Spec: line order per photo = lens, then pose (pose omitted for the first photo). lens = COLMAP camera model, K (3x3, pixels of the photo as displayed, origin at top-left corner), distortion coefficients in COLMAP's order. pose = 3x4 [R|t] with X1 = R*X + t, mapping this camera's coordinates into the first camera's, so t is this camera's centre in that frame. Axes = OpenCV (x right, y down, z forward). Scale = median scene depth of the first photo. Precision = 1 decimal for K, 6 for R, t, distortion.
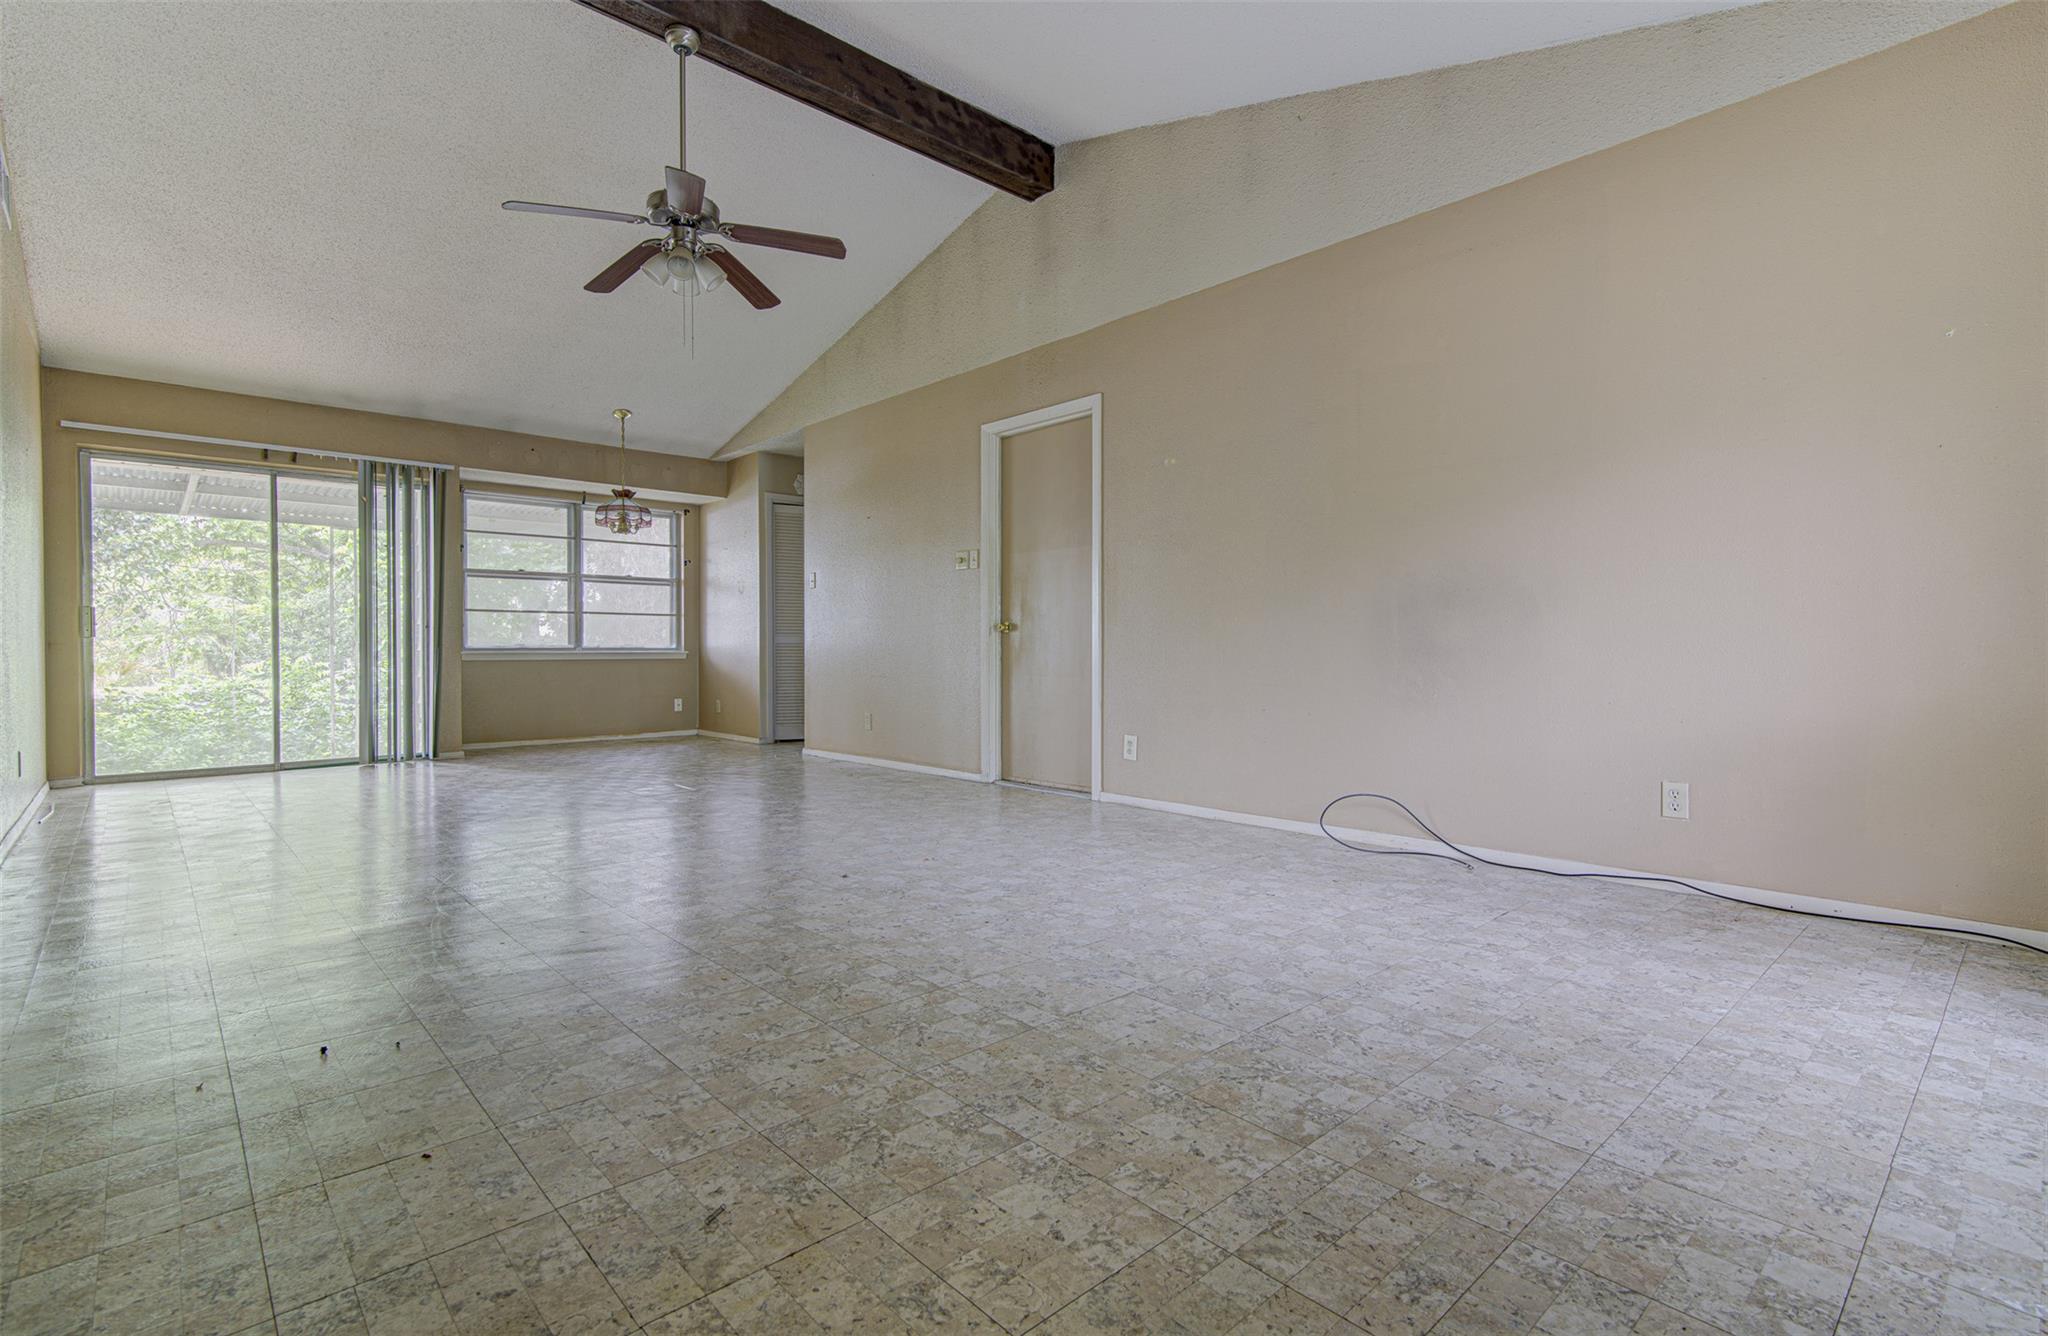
lens RADIAL K [[962.5, 0, 1010.2], [0, 962.5, 656.1], [0, 0, 1]] dist [0.002877, 0.000078]
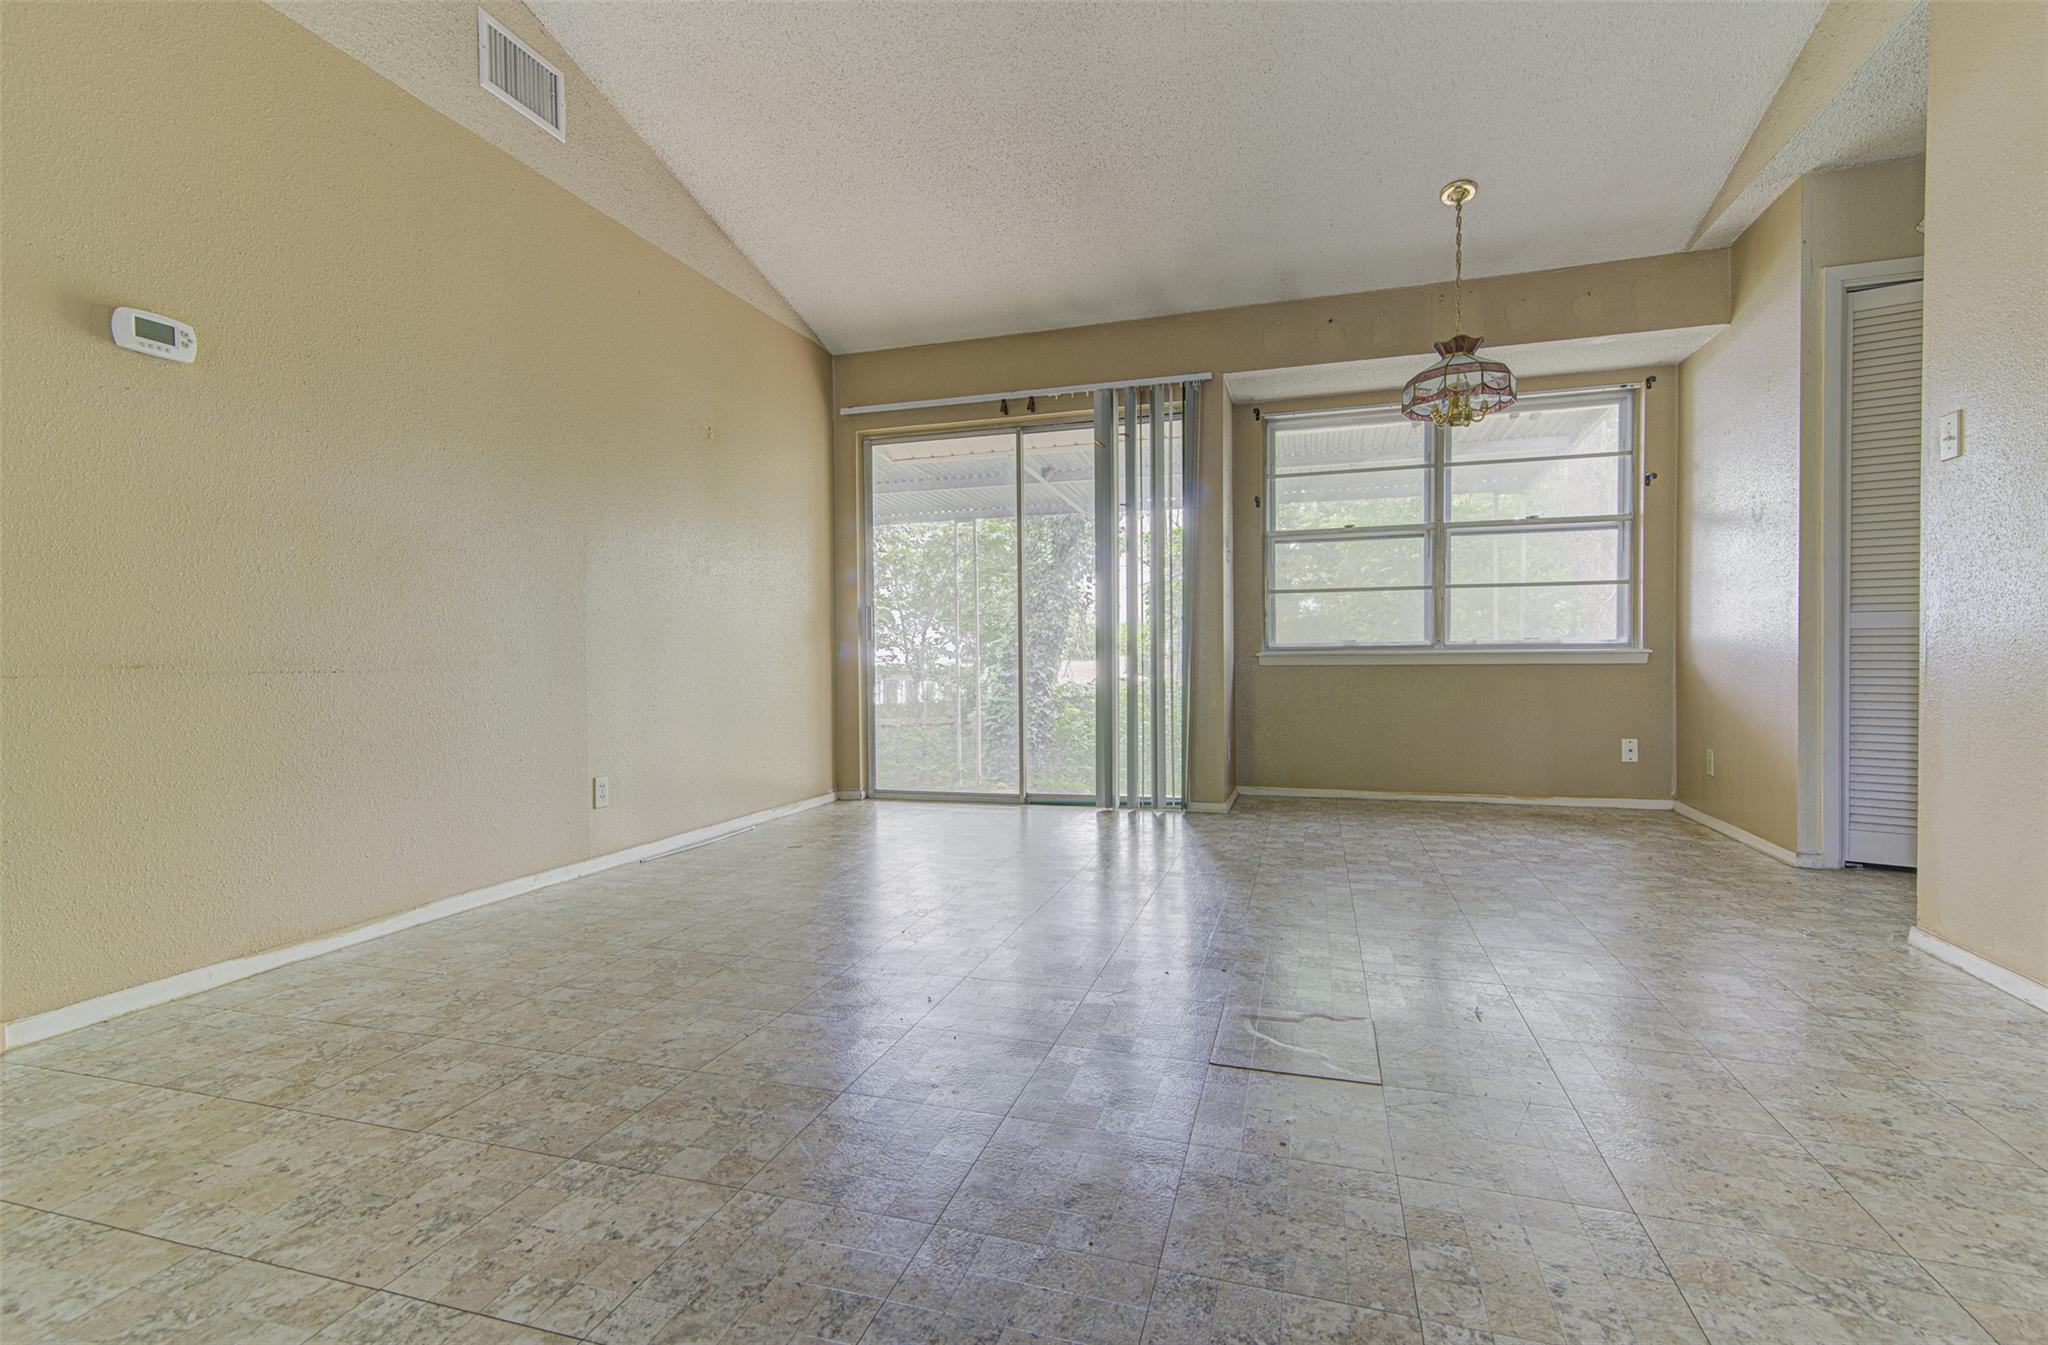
lens RADIAL K [[936.7, 0, 1014.3], [0, 936.7, 667.6], [0, 0, 1]] dist [0.003569, -0.000070]
pose [[0.507937, 0.011539, -0.861317, -0.079487], [0.004040, 0.999867, 0.015778, -0.004932], [0.861385, -0.011494, 0.507823, 0.492701]]
